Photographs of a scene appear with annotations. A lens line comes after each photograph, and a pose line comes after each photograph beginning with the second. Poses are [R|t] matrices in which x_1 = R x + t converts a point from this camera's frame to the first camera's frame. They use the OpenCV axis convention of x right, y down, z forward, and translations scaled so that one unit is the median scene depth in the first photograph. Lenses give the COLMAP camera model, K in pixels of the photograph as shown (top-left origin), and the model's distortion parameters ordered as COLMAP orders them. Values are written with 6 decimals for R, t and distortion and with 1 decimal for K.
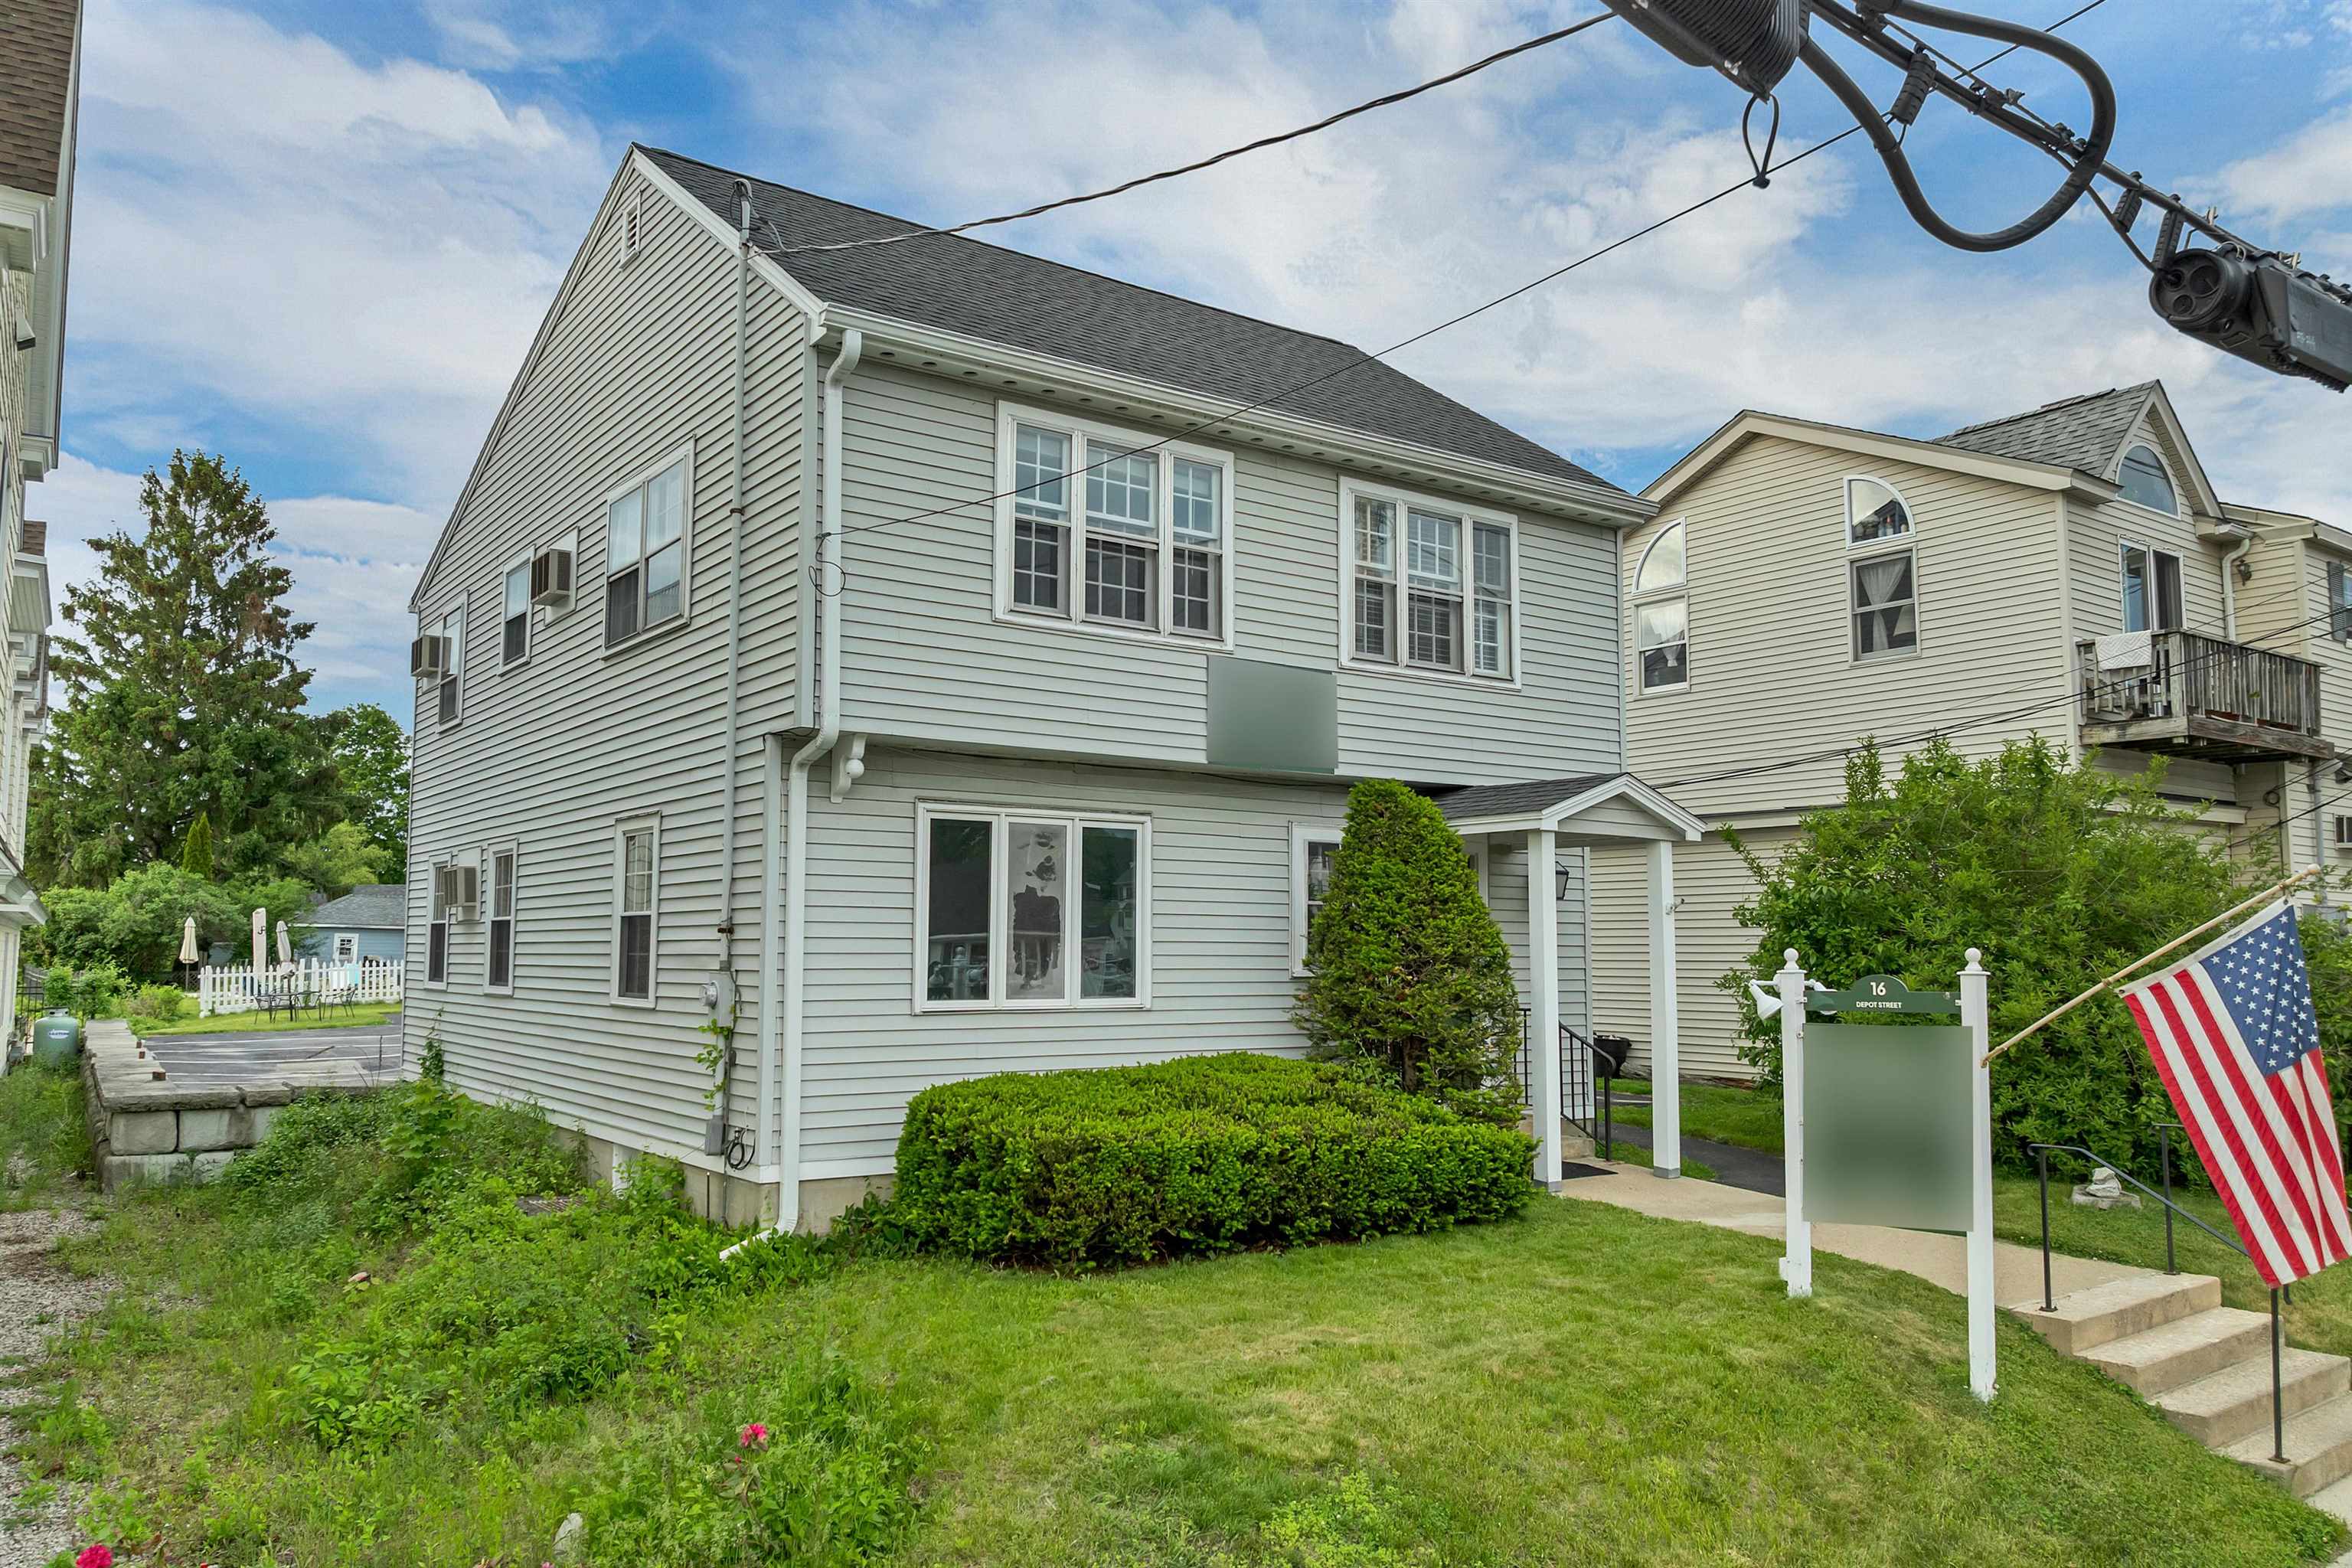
lens RADIAL K [[1710.4, 0, 1178.9], [0, 1710.4, 792.2], [0, 0, 1]] dist [-0.038588, -0.000638]
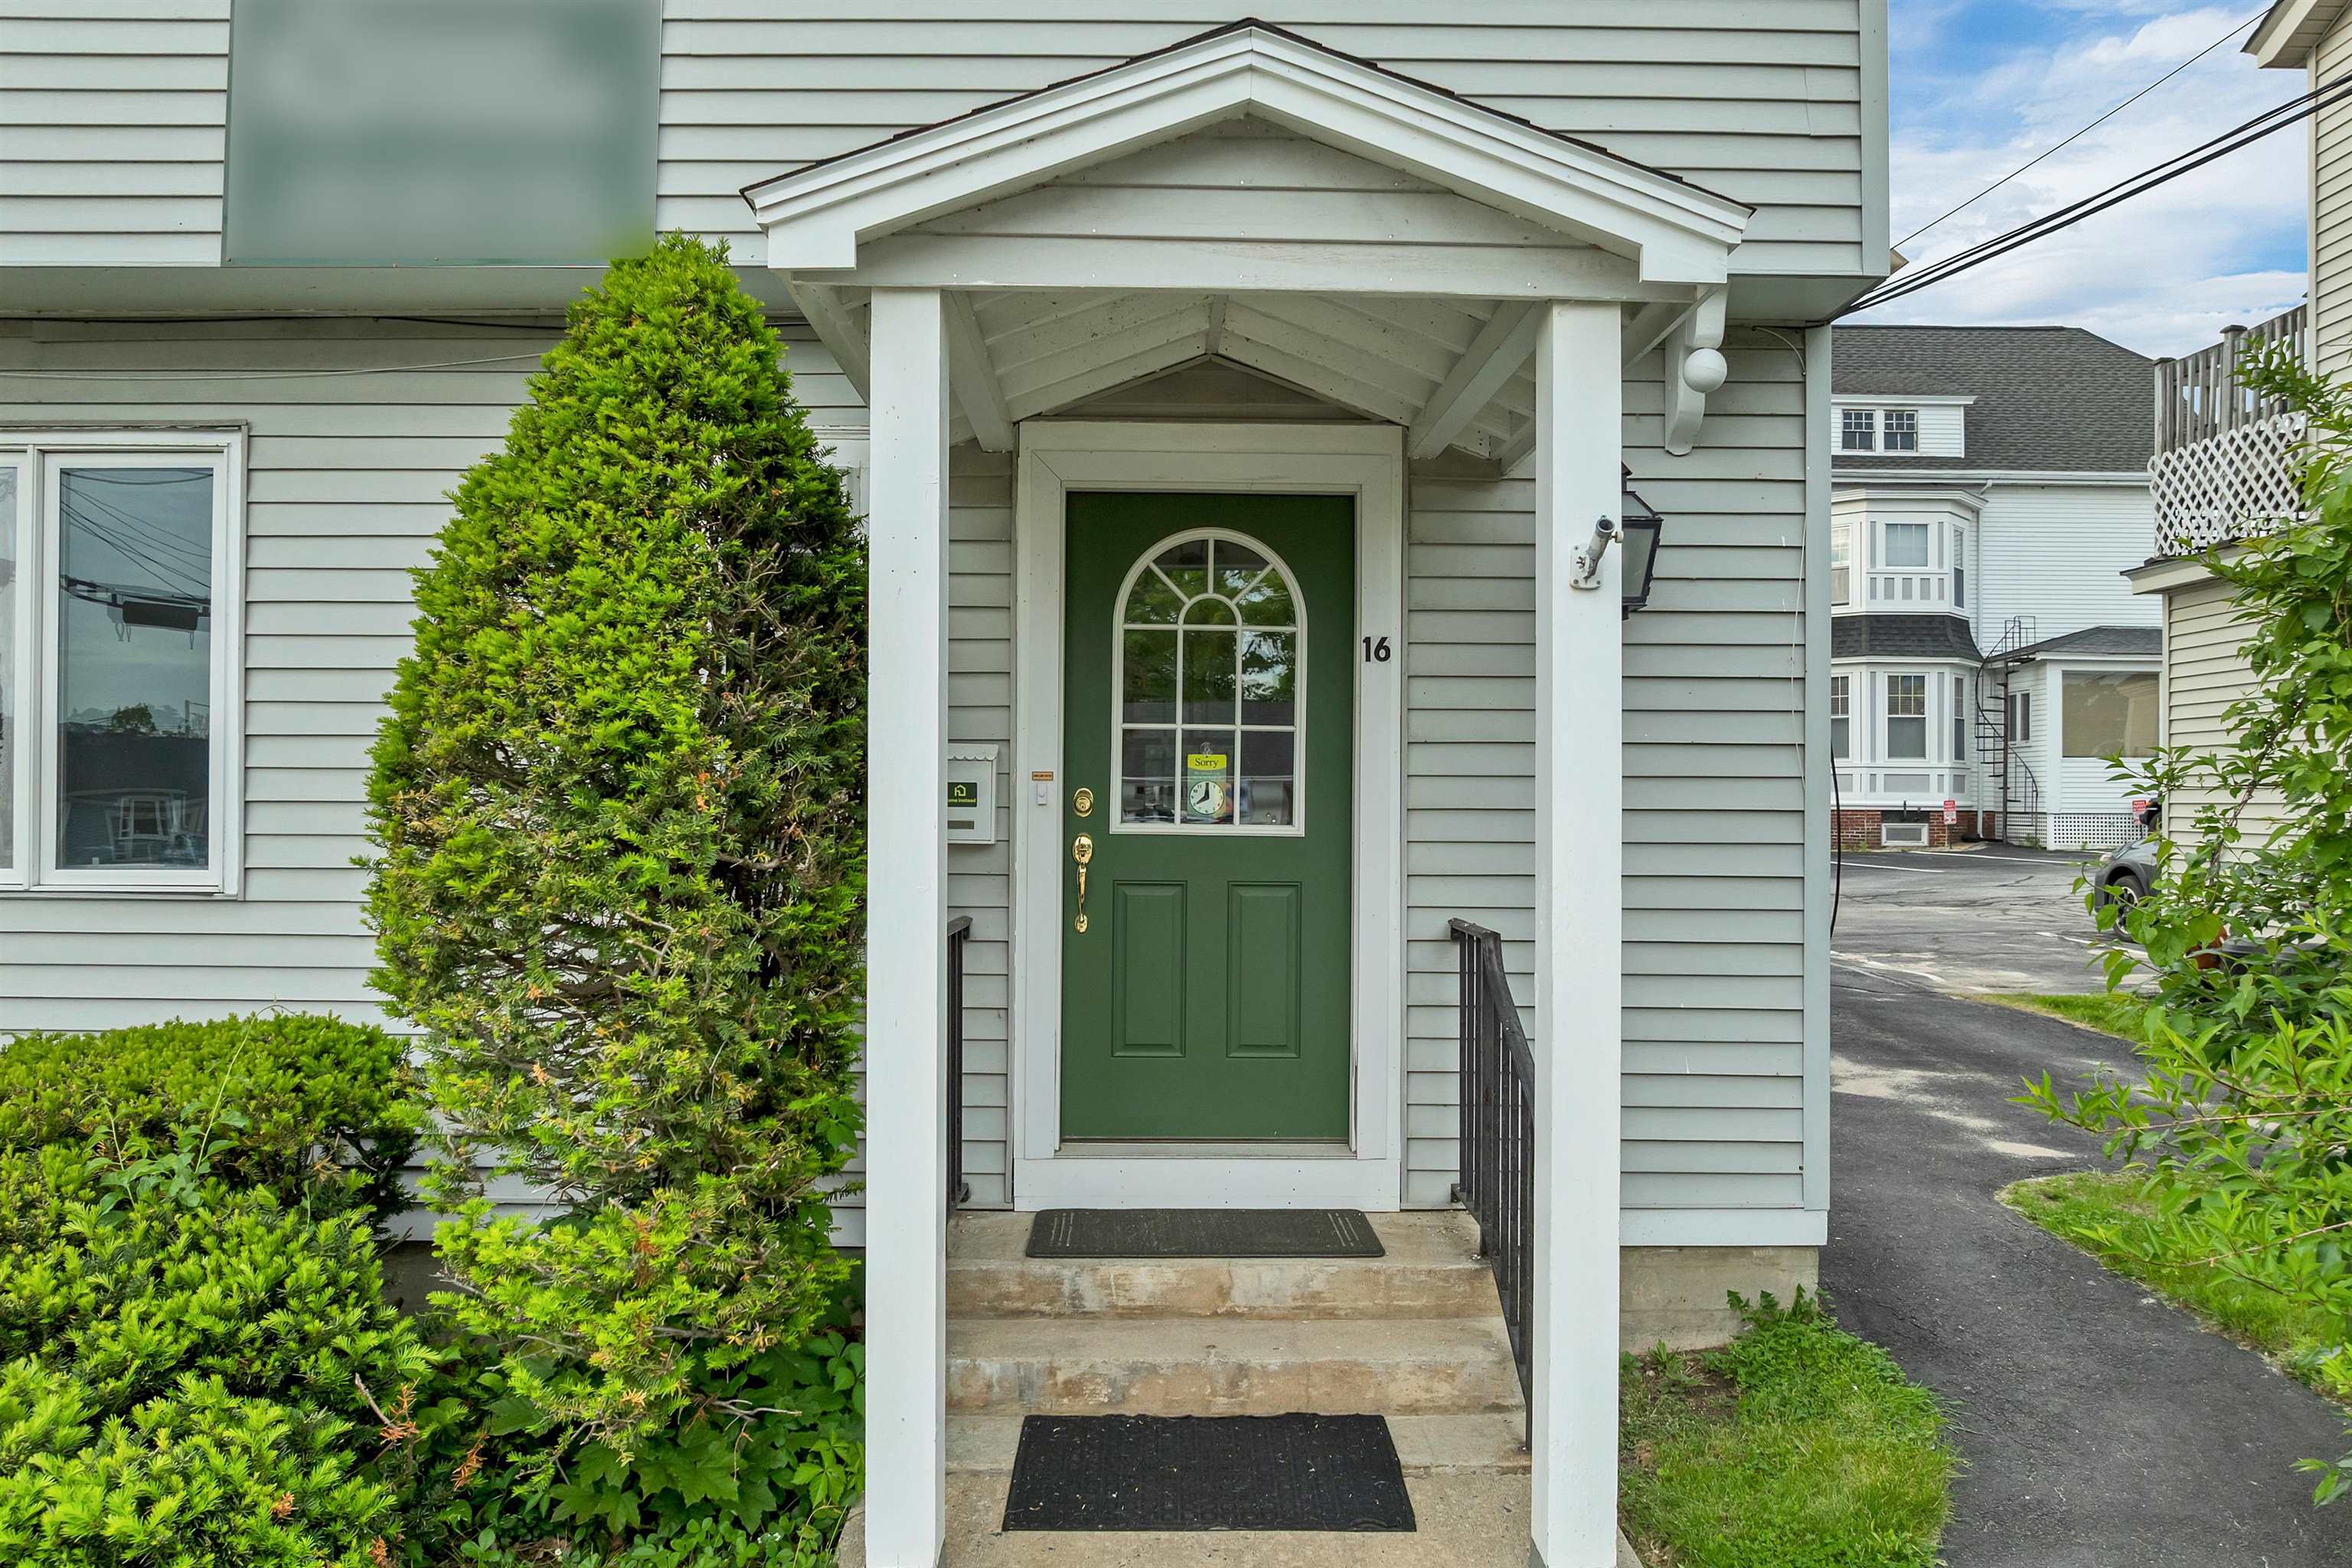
lens RADIAL K [[1710.4, 0, 1185.6], [0, 1710.4, 791.3], [0, 0, 1]] dist [-0.038588, -0.000638]
pose [[0.819099, -0.006532, -0.573615, 0.415328], [0.054261, 0.996334, 0.066136, 0.088391], [0.571080, -0.085297, 0.816451, 0.813422]]
